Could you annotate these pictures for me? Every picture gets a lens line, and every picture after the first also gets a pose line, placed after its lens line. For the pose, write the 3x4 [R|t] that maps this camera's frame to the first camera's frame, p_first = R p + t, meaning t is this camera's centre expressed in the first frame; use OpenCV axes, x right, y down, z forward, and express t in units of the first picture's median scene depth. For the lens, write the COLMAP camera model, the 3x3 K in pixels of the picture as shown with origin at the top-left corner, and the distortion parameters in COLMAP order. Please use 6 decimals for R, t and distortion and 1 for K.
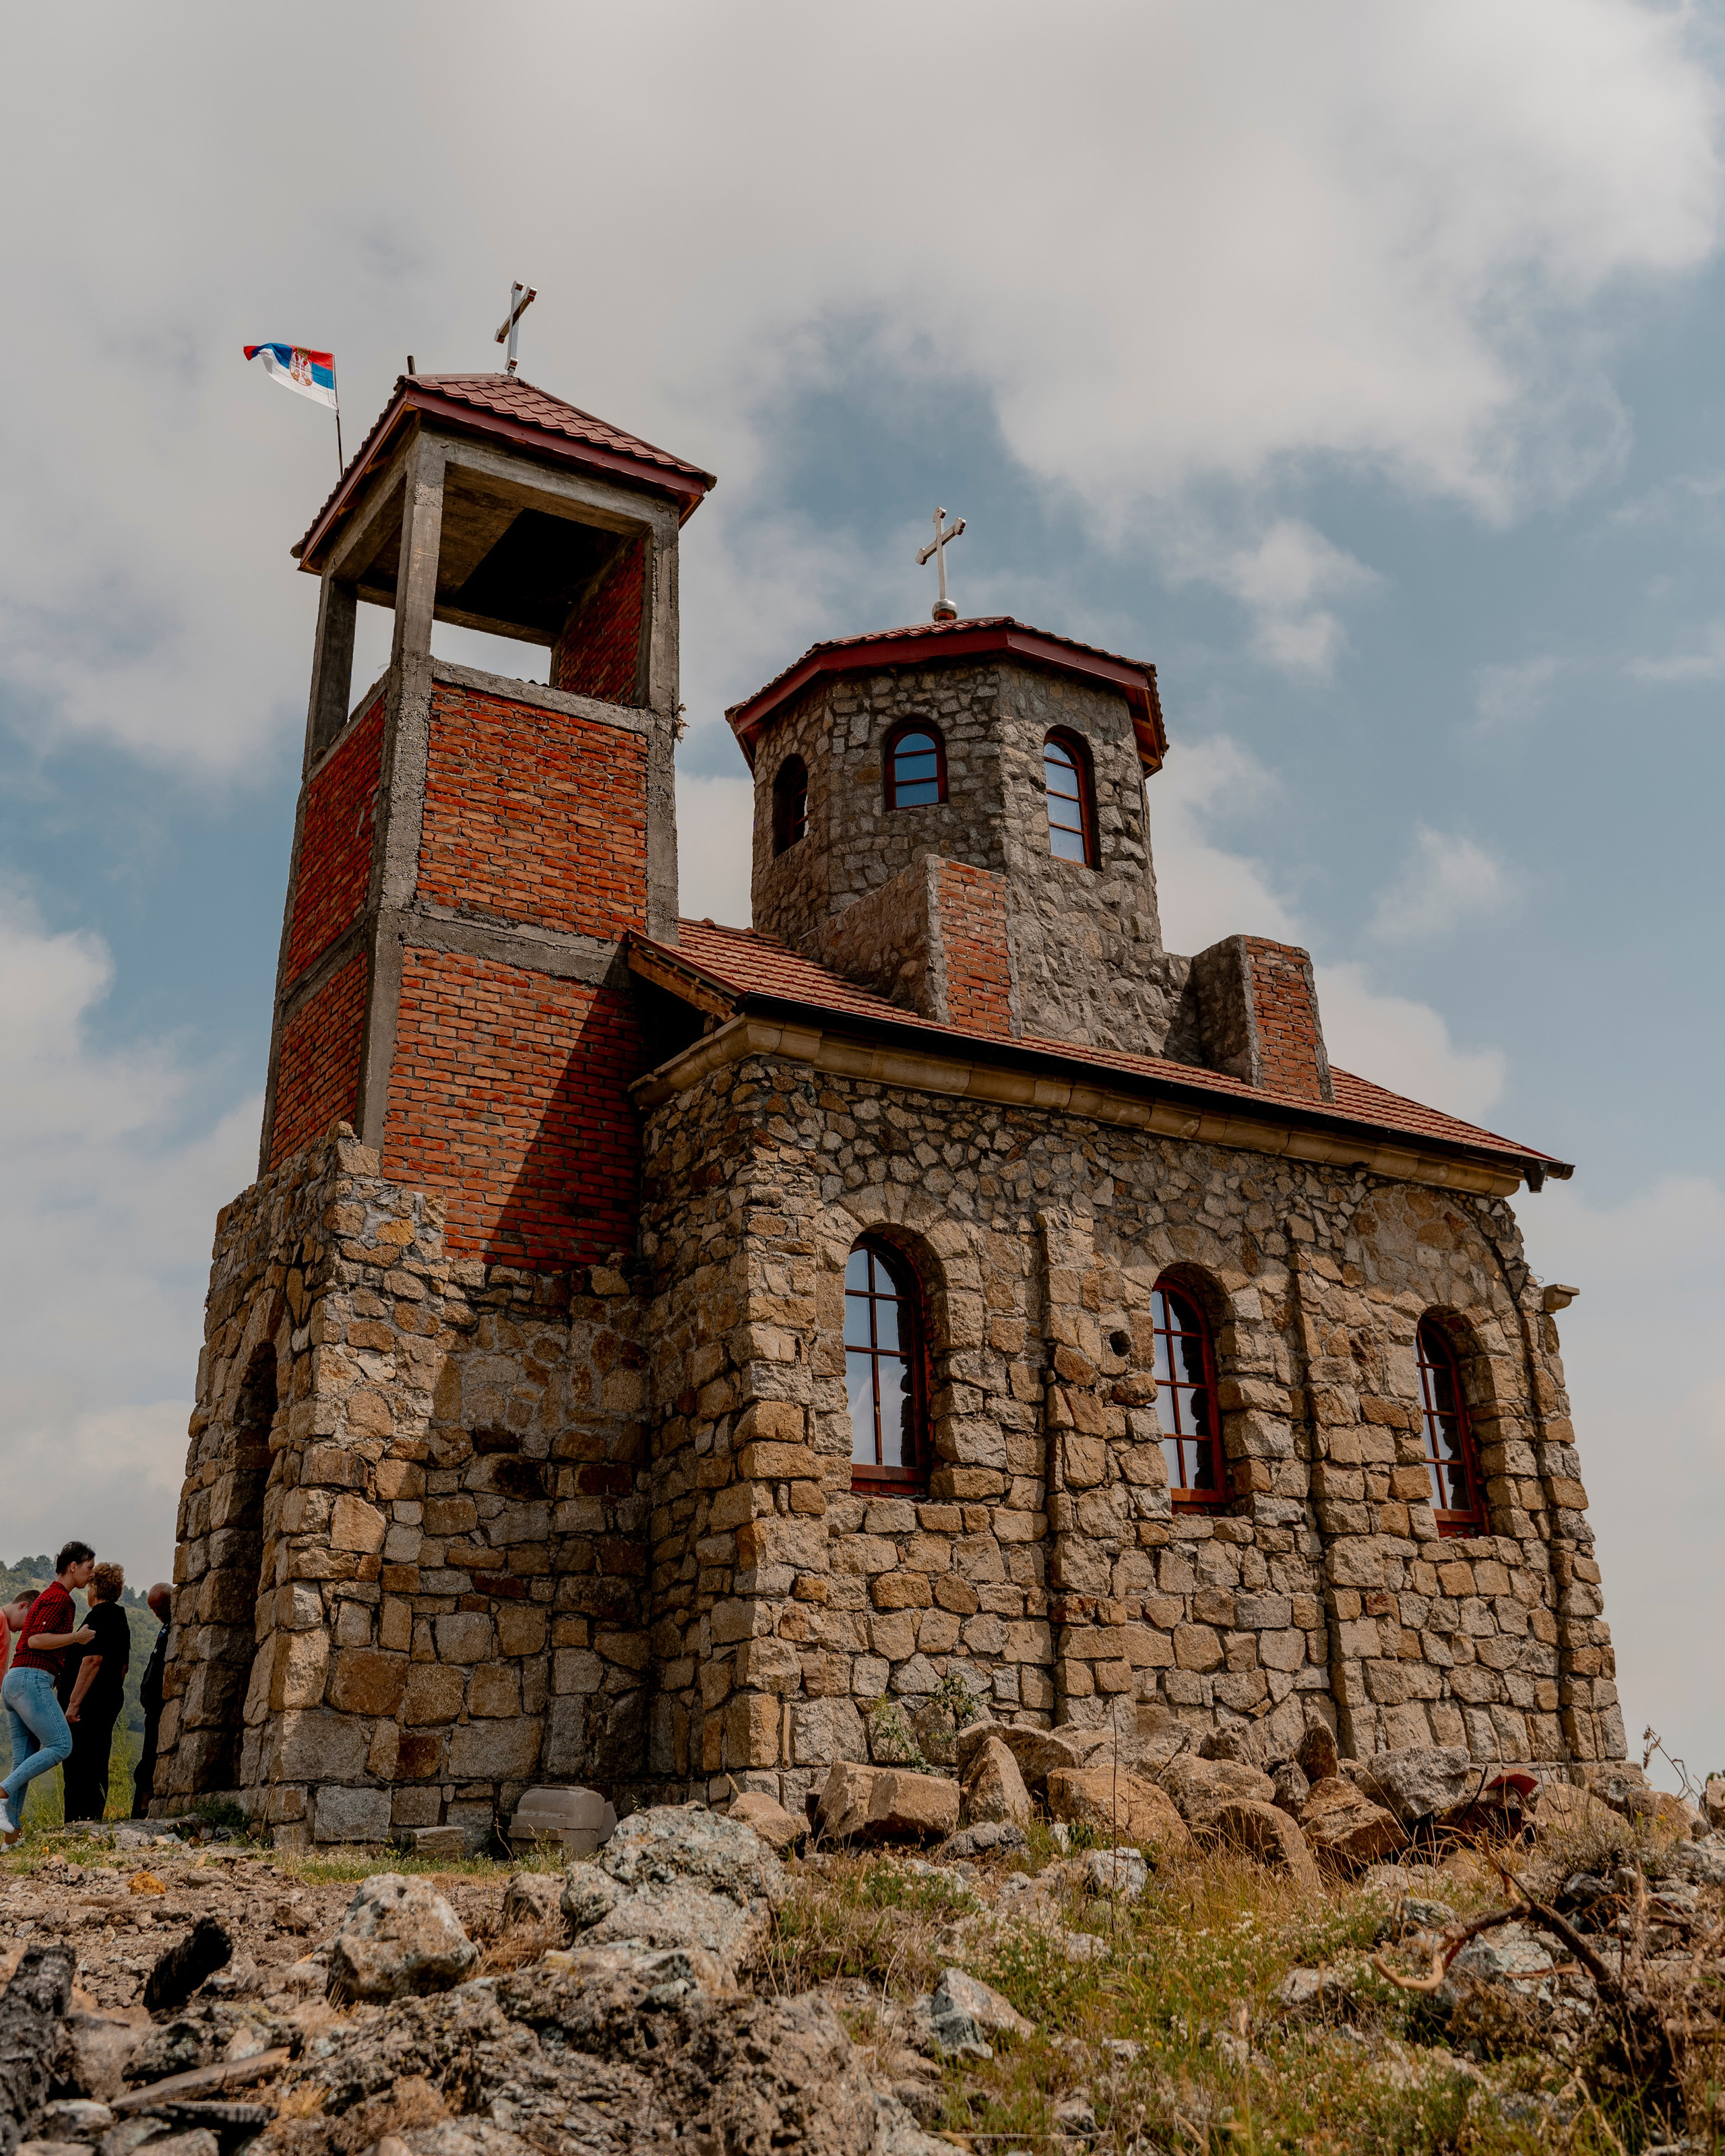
lens RADIAL K [[2056.5, 0, 870.0], [0, 2056.5, 861.8], [0, 0, 1]] dist [0.004934, 0.011265]
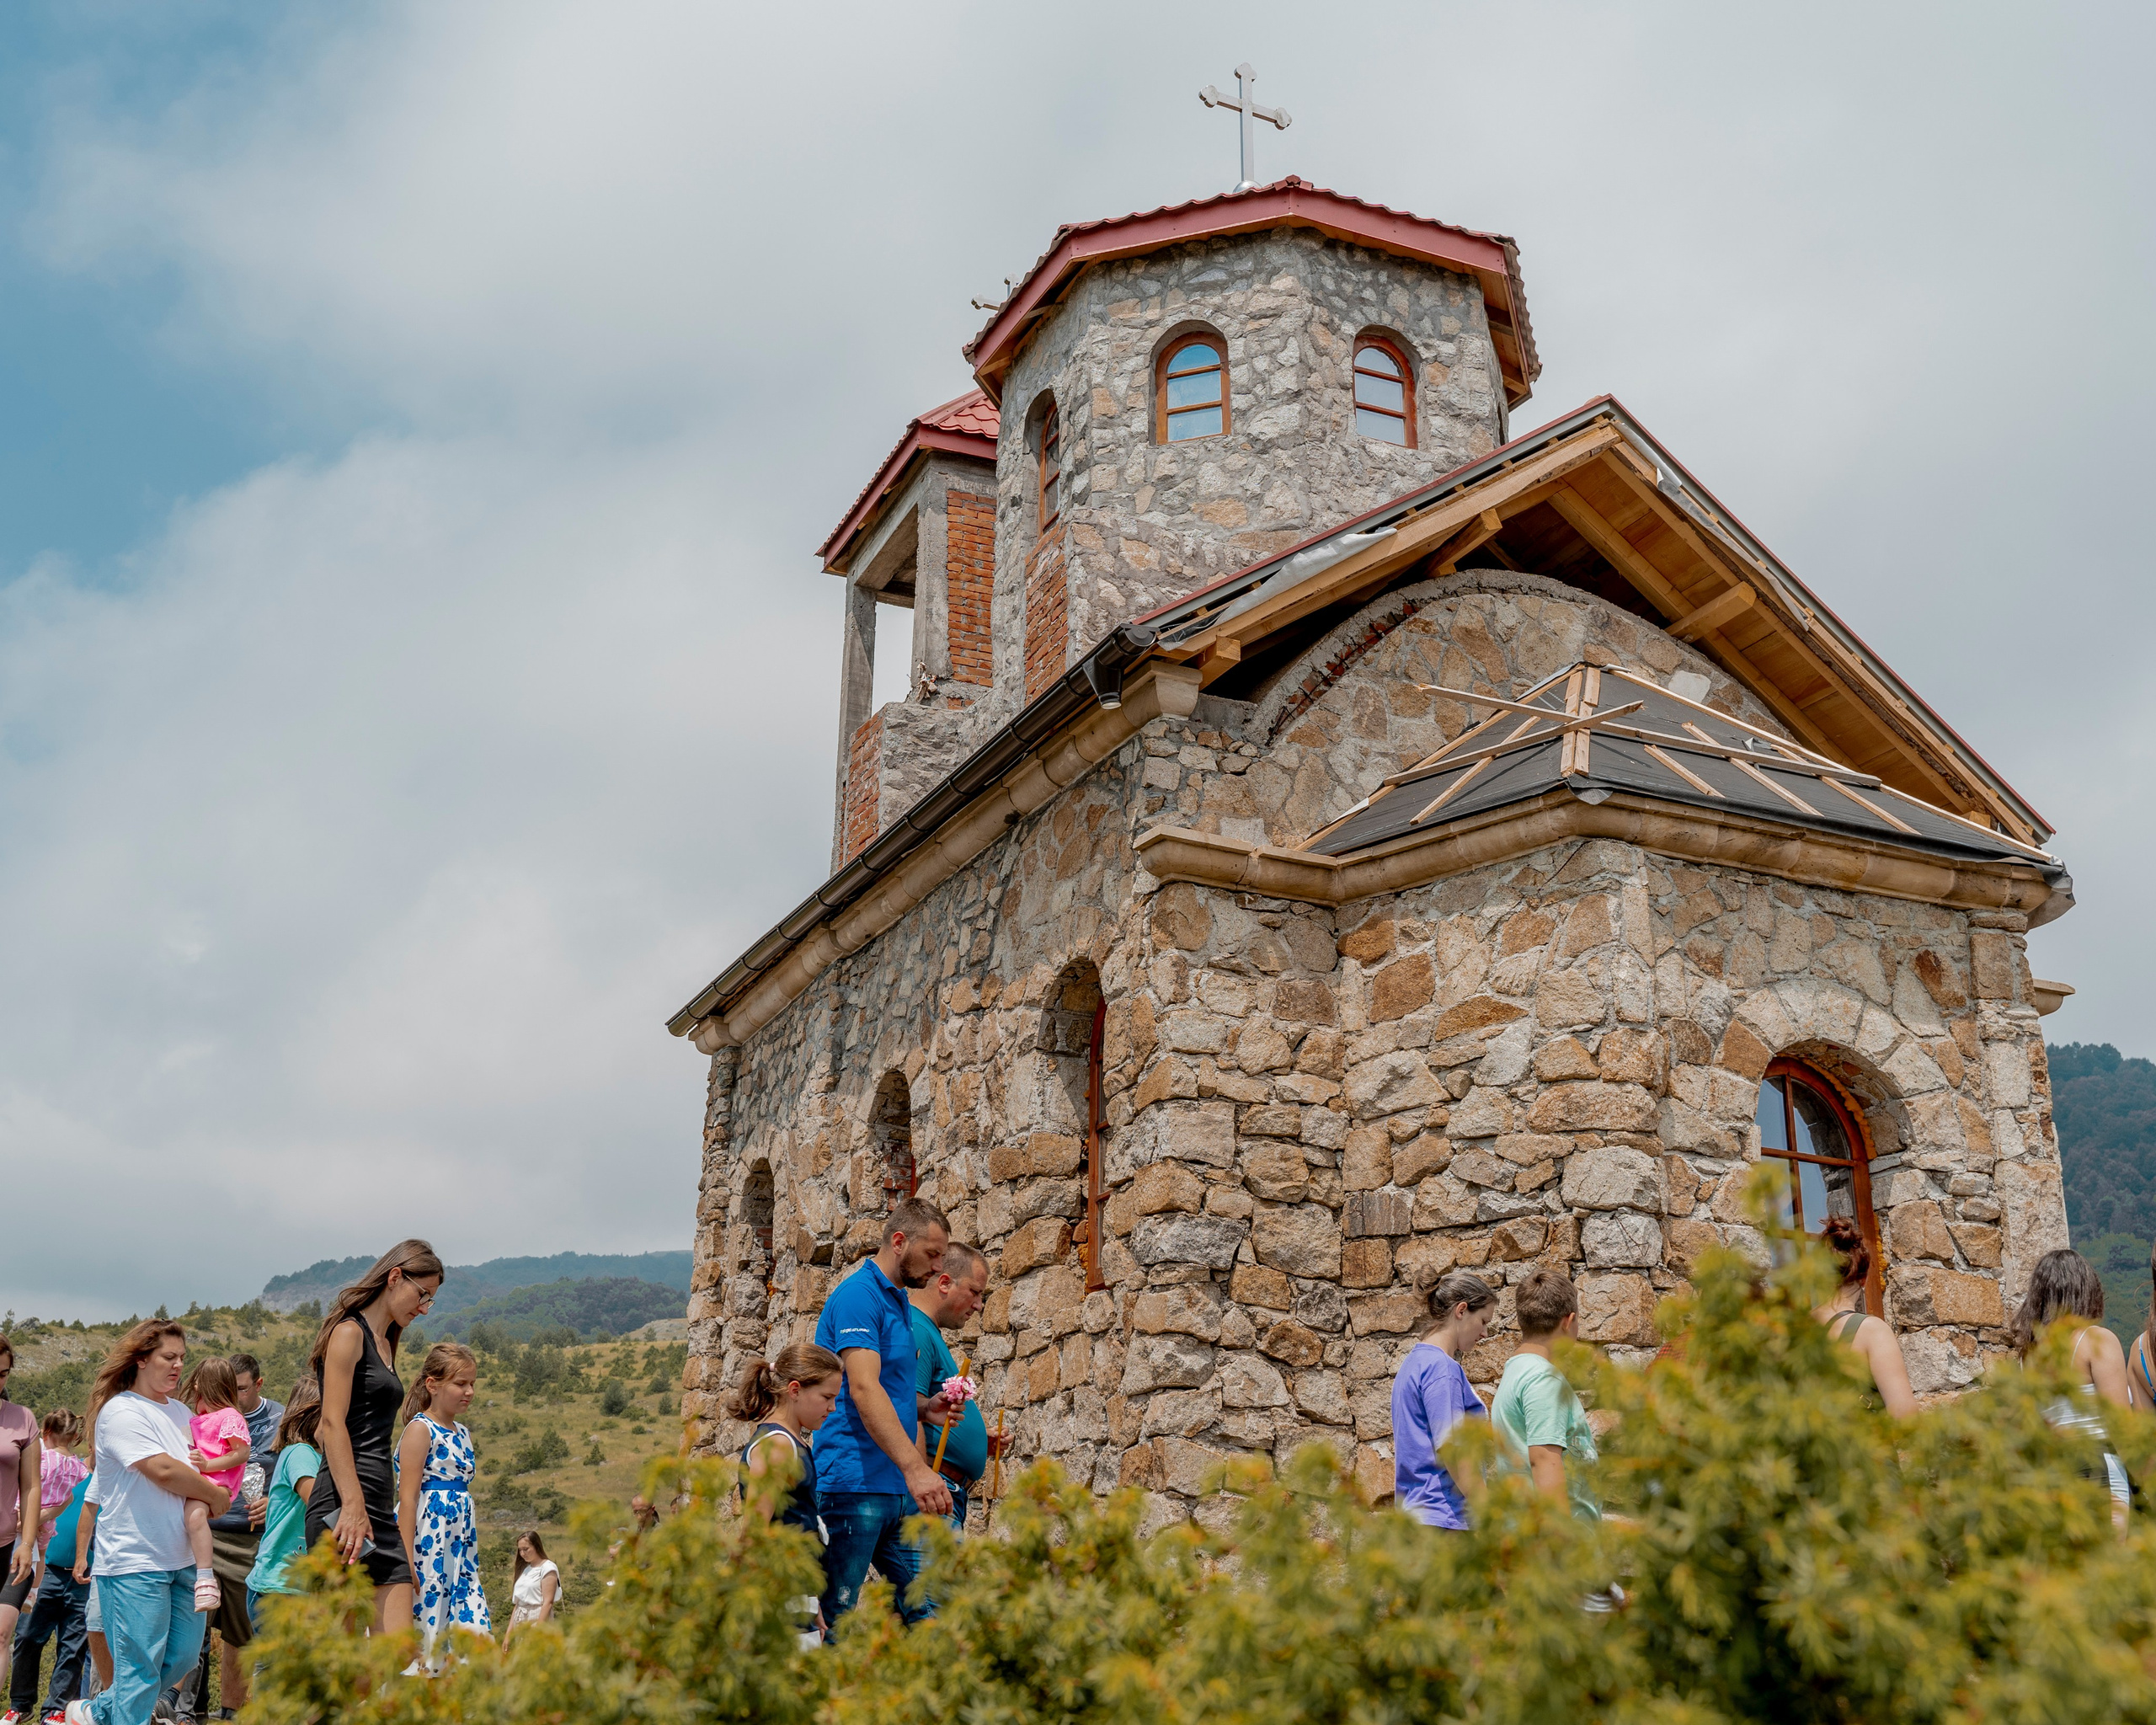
lens RADIAL K [[2409.9, 0, 1006.8], [0, 2409.9, 855.8], [0, 0, 1]] dist [-0.003795, -0.007543]
pose [[-0.161099, -0.309553, -0.937136, 1.085610], [0.414747, 0.840392, -0.348894, 0.479806], [0.895563, -0.444881, -0.007000, 1.080117]]
